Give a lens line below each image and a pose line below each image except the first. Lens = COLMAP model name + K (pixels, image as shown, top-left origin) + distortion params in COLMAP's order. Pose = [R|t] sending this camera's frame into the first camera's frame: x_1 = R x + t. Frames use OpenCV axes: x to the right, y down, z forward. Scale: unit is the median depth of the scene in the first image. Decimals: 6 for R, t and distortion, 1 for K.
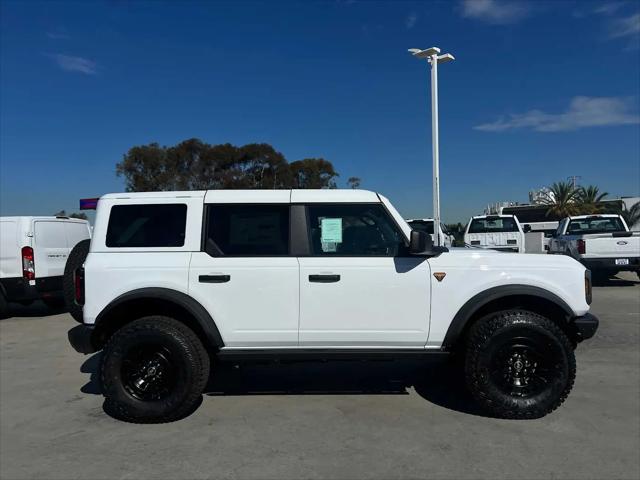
lens RADIAL K [[511.9, 0, 320.0], [0, 511.9, 240.0], [0, 0, 1]] dist [0.008272, -0.003189]
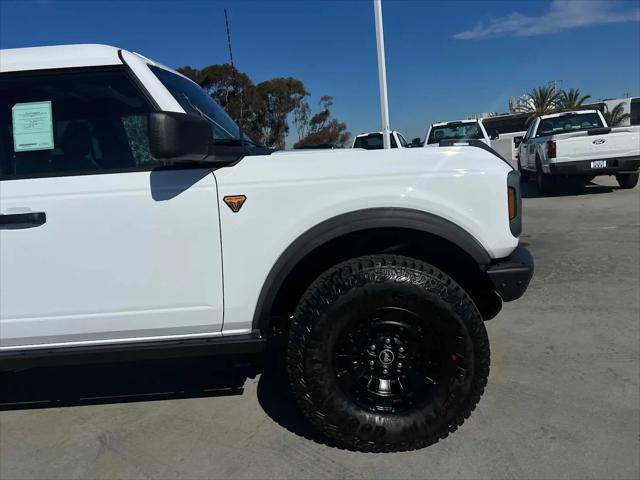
lens RADIAL K [[498.9, 0, 323.5], [0, 498.9, 240.9], [0, 0, 1]] dist [0.002985, -0.003960]
pose [[0.997648, -0.066716, 0.015710, 0.103554], [0.063617, 0.986636, 0.150006, 0.013024], [-0.025507, -0.148654, 0.988560, 0.161225]]
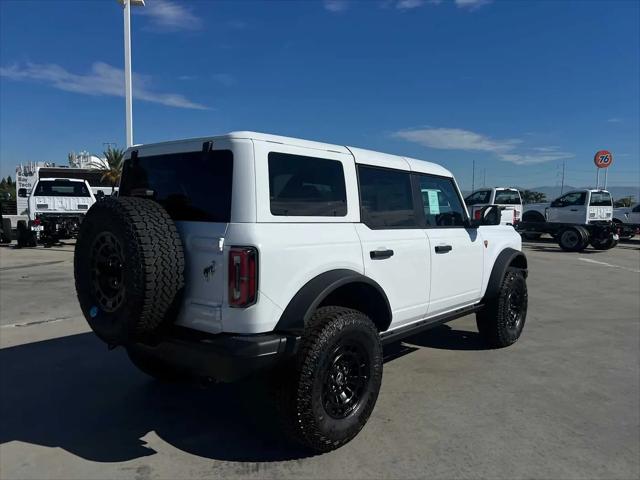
lens RADIAL K [[513.1, 0, 329.7], [0, 513.1, 237.5], [0, 0, 1]] dist [0.009742, -0.004278]
pose [[0.579915, -0.020478, 0.814420, -0.321208], [-0.031097, 0.998399, 0.047247, 0.003188], [-0.814084, -0.052726, 0.578349, 0.194800]]
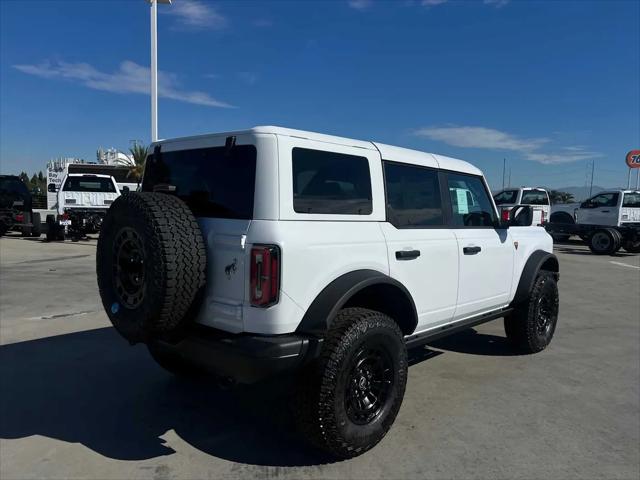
lens RADIAL K [[511.9, 0, 320.0], [0, 511.9, 240.0], [0, 0, 1]] dist [0.008272, -0.003189]
pose [[0.626385, -0.017874, 0.779309, -0.315039], [-0.043615, 0.997367, 0.057931, 0.003386], [-0.778293, -0.070277, 0.623956, 0.202057]]
